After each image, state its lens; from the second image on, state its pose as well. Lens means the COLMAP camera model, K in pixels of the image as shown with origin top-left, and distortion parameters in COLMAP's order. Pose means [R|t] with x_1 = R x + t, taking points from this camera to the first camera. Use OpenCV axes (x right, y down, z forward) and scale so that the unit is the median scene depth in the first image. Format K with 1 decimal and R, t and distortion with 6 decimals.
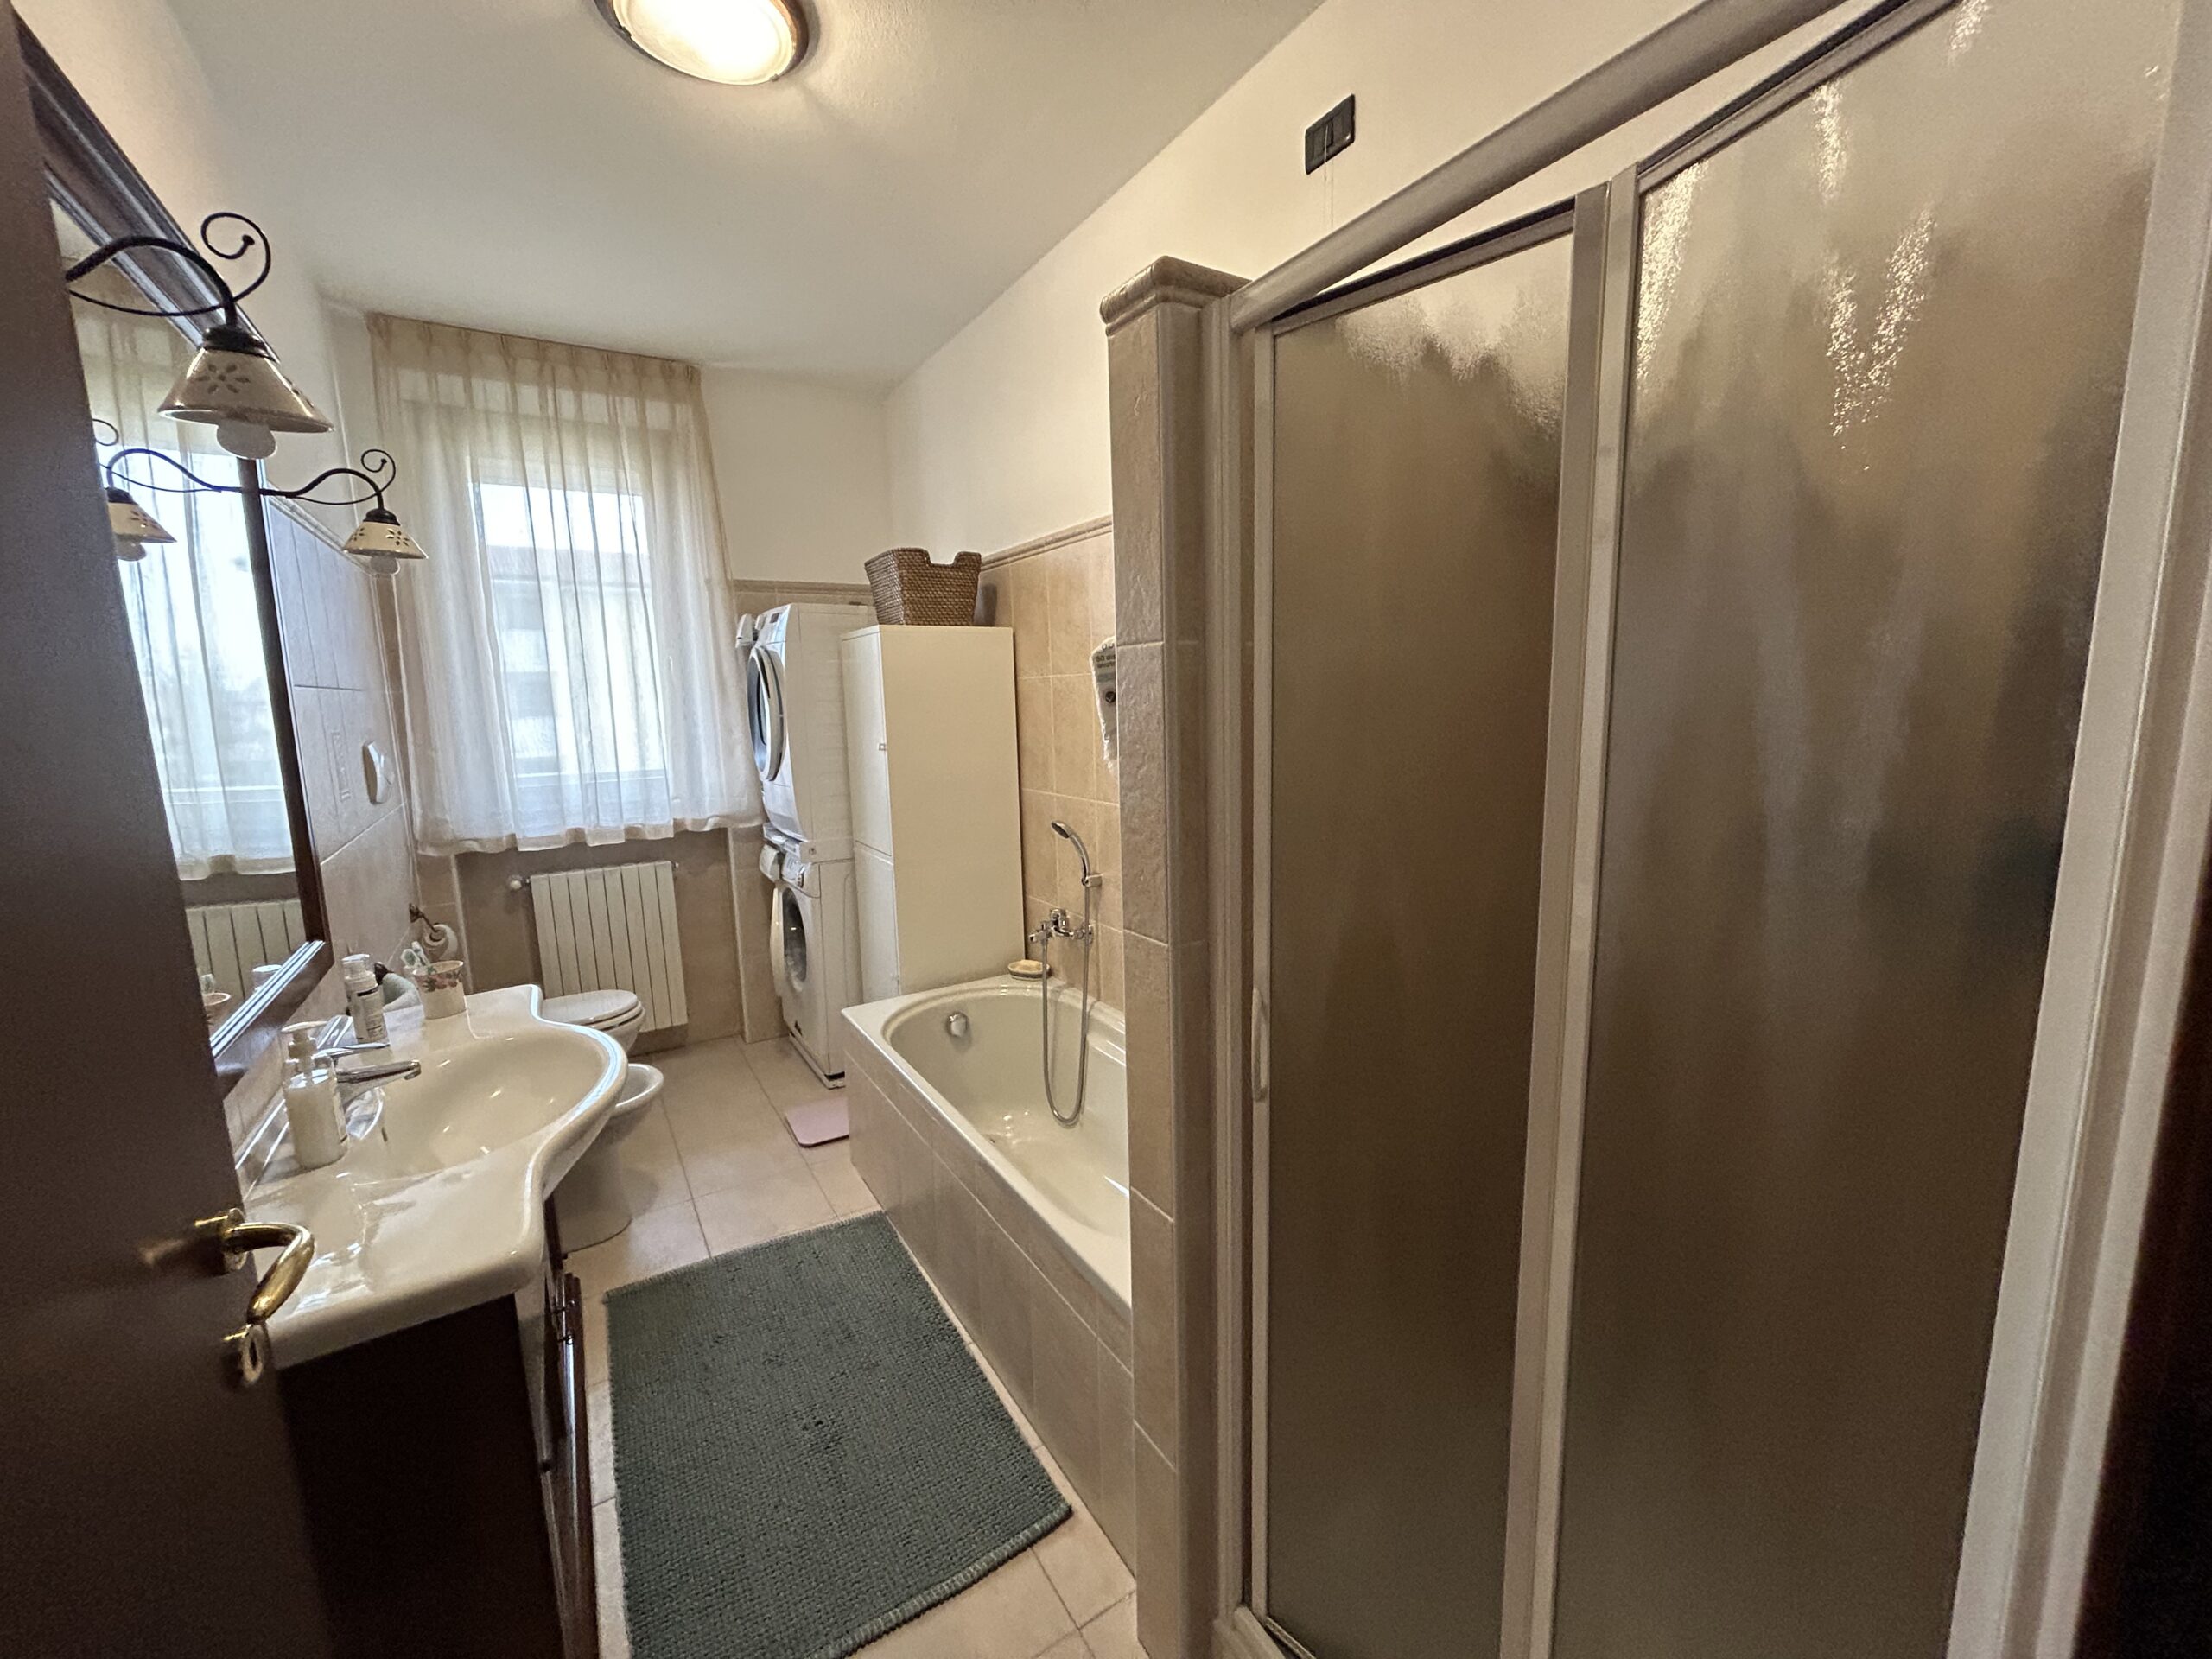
lens RADIAL K [[889.6, 0, 1104.6], [0, 889.6, 827.6], [0, 0, 1]] dist [-0.003799, 0.000946]
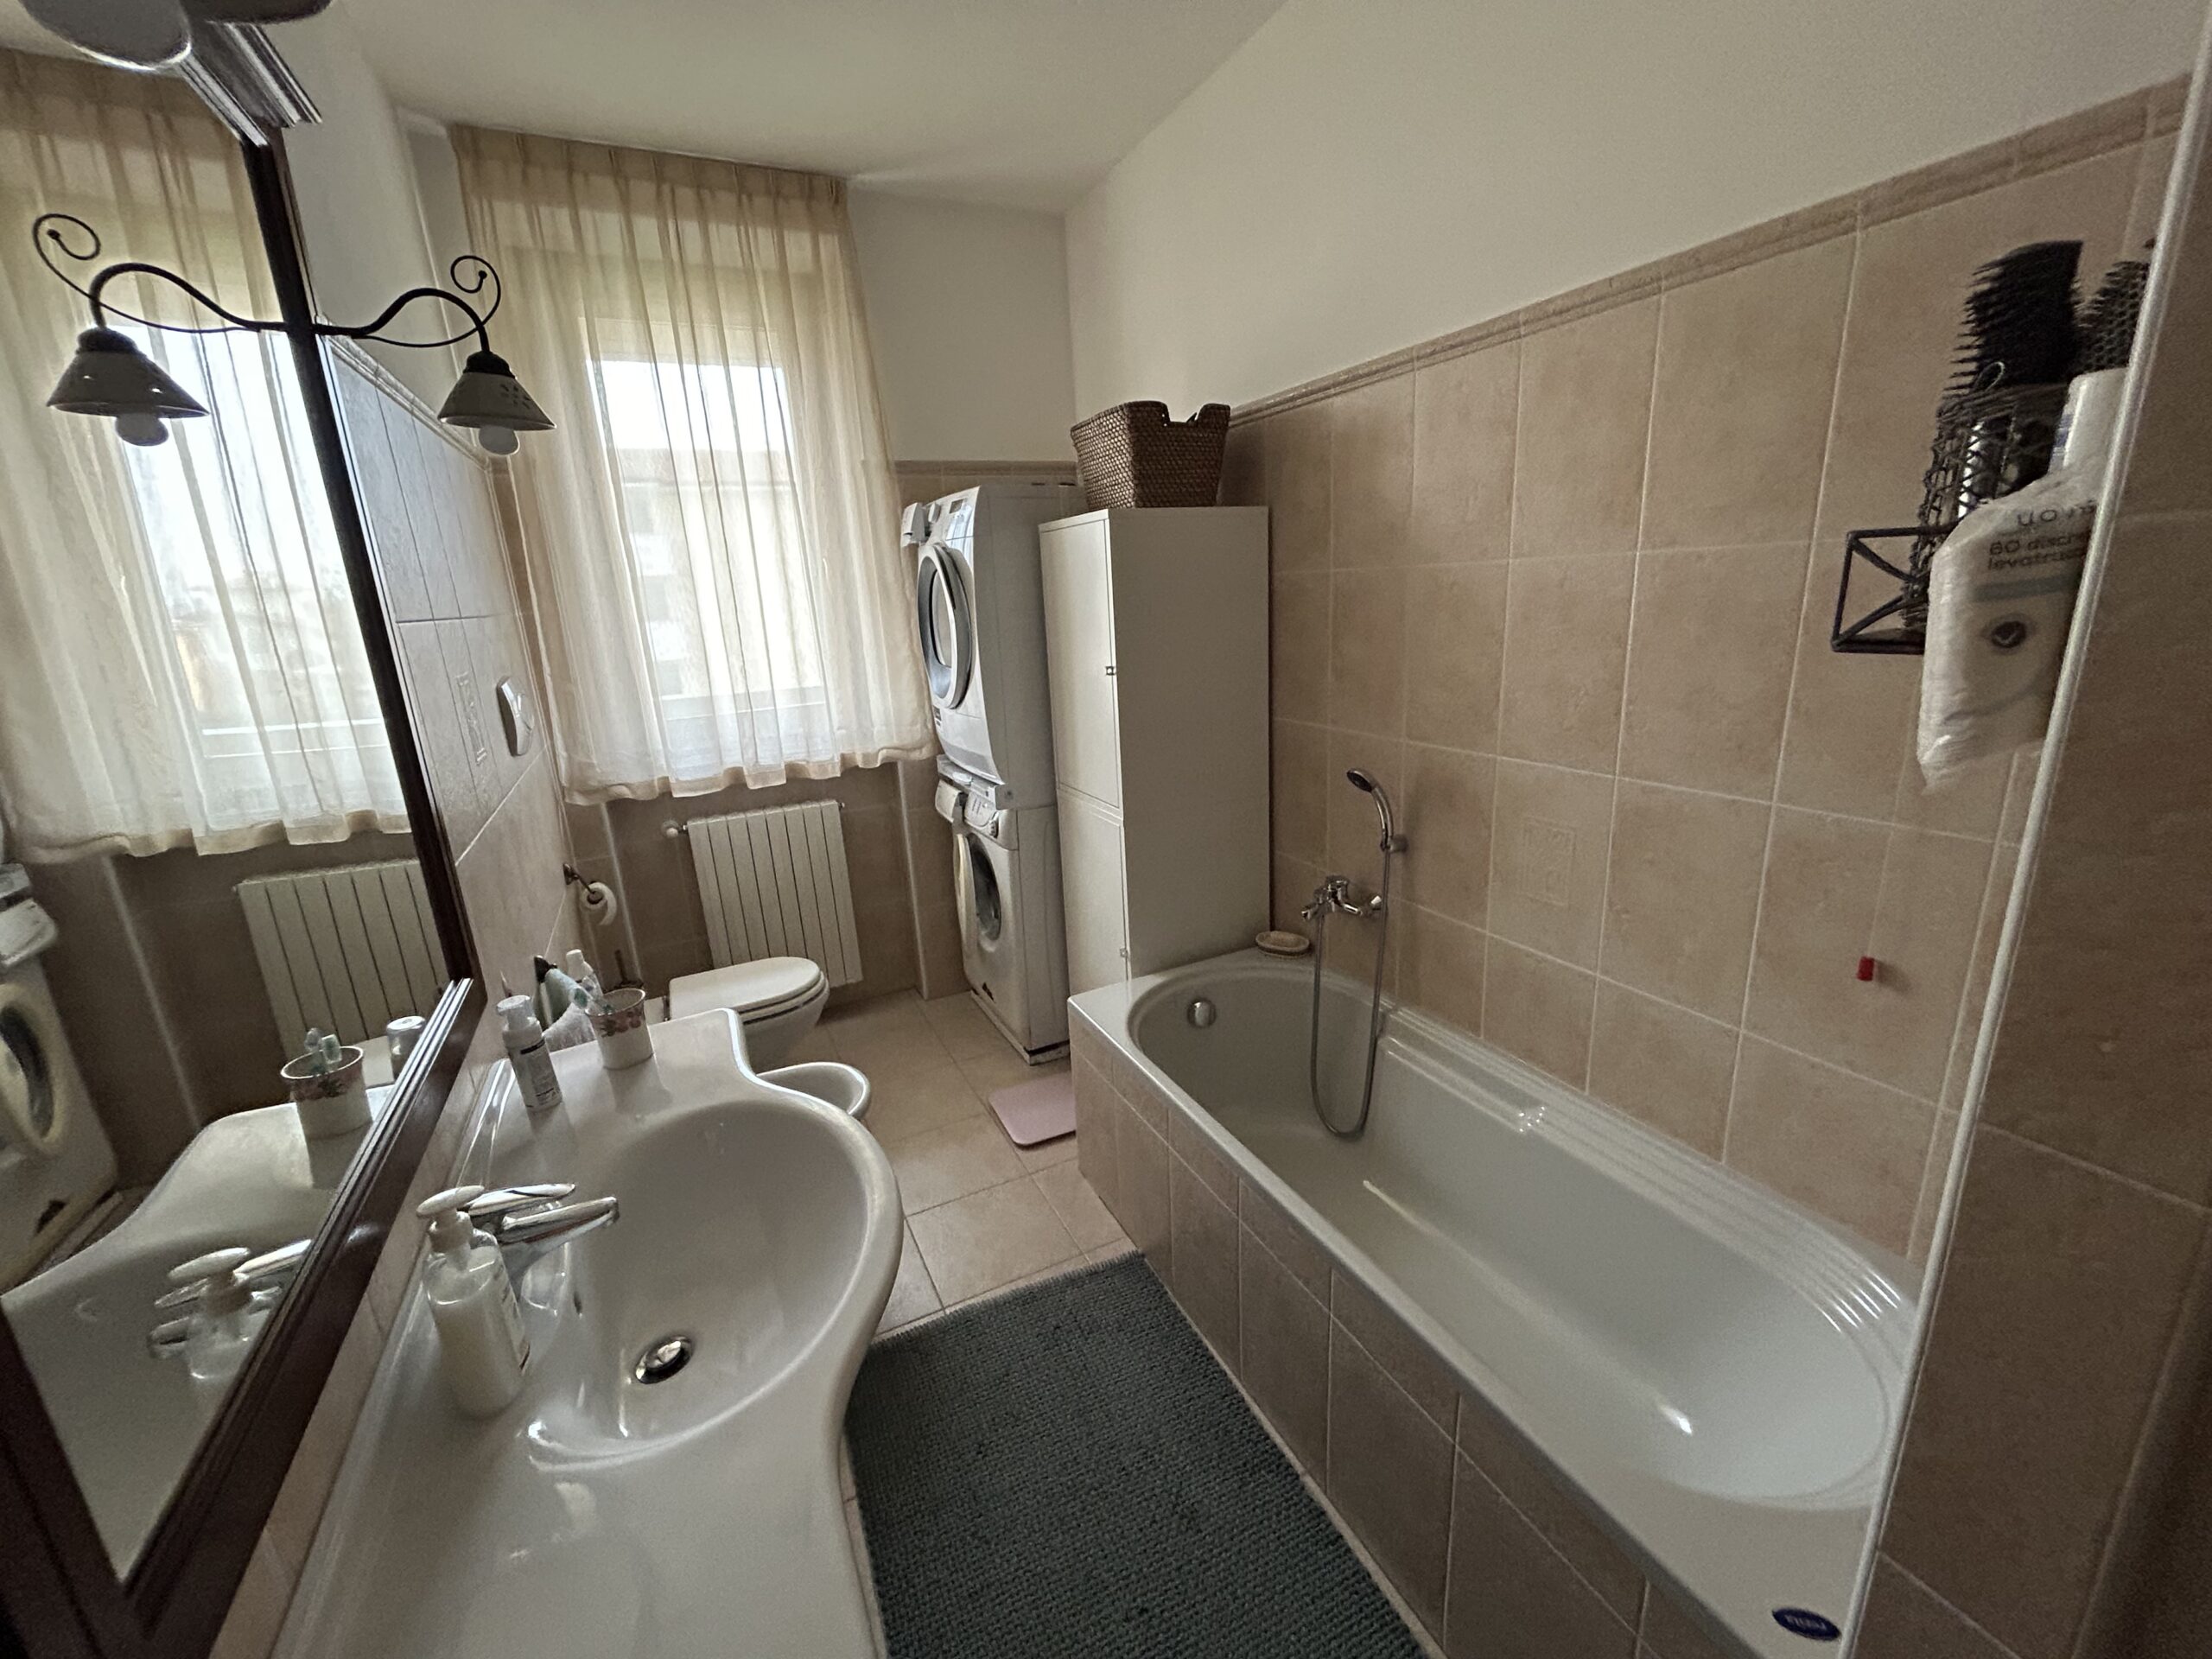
lens RADIAL K [[889.6, 0, 1105.9], [0, 889.6, 825.4], [0, 0, 1]] dist [-0.003799, 0.000946]
pose [[0.994451, -0.001781, -0.105187, -0.157599], [0.014172, 0.993011, 0.117165, -0.043237], [0.104243, -0.118006, 0.987526, 0.193914]]
